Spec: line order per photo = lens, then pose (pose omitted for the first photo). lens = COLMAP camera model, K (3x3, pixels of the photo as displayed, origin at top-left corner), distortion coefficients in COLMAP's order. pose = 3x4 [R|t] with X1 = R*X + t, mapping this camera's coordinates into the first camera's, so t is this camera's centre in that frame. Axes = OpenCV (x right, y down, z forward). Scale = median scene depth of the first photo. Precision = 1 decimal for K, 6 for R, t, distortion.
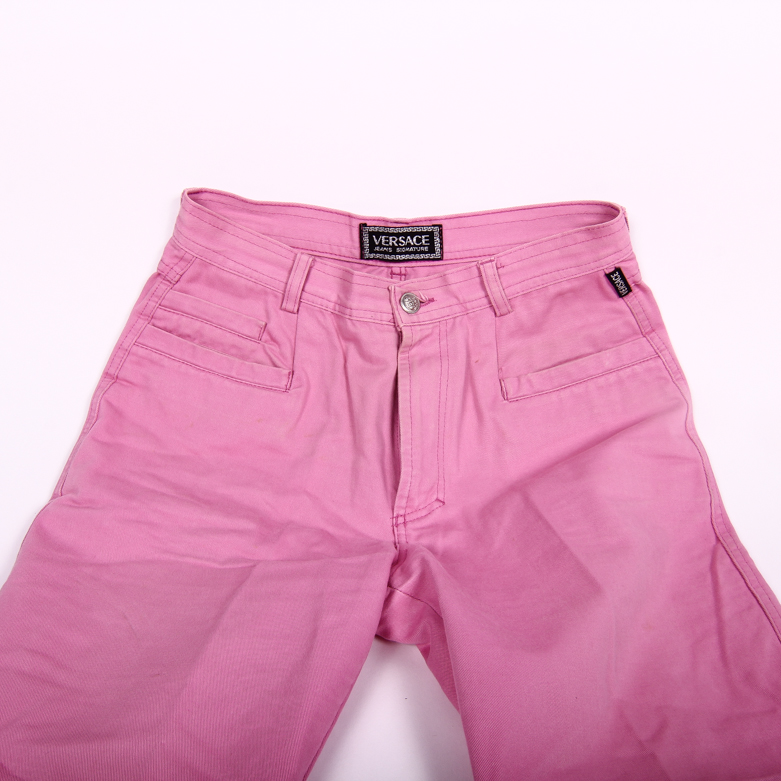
lens RADIAL K [[823.3, 0, 396.0], [0, 823.3, 390.8], [0, 0, 1]] dist [-0.005981, -0.008233]
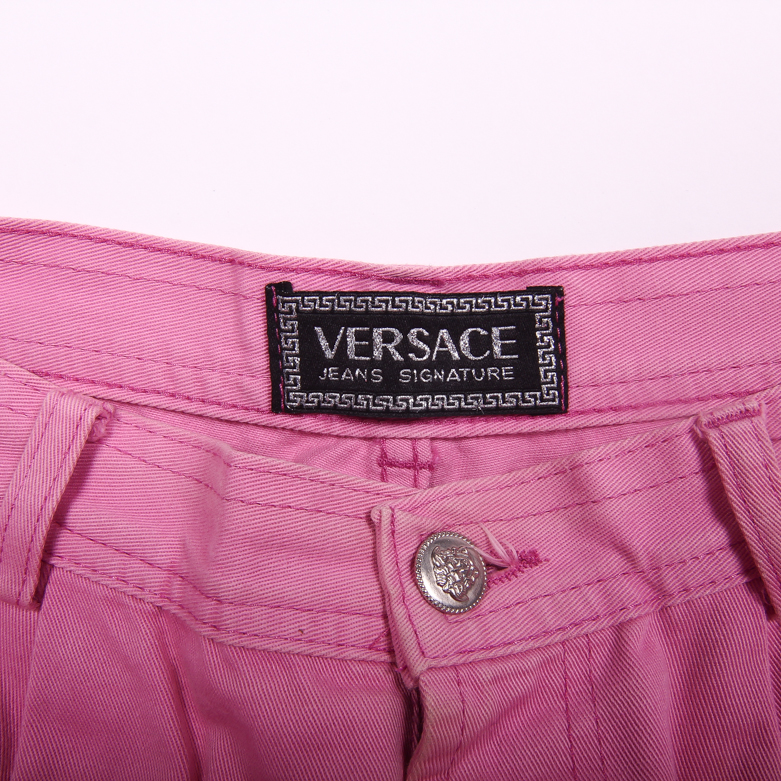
lens RADIAL K [[823.3, 0, 396.0], [0, 823.3, 390.8], [0, 0, 1]] dist [-0.005981, -0.008233]
pose [[0.999349, -0.007804, -0.035232, 0.009020], [-0.000923, 0.970489, -0.241144, -0.099580], [0.036074, 0.241019, 0.969850, 0.729570]]
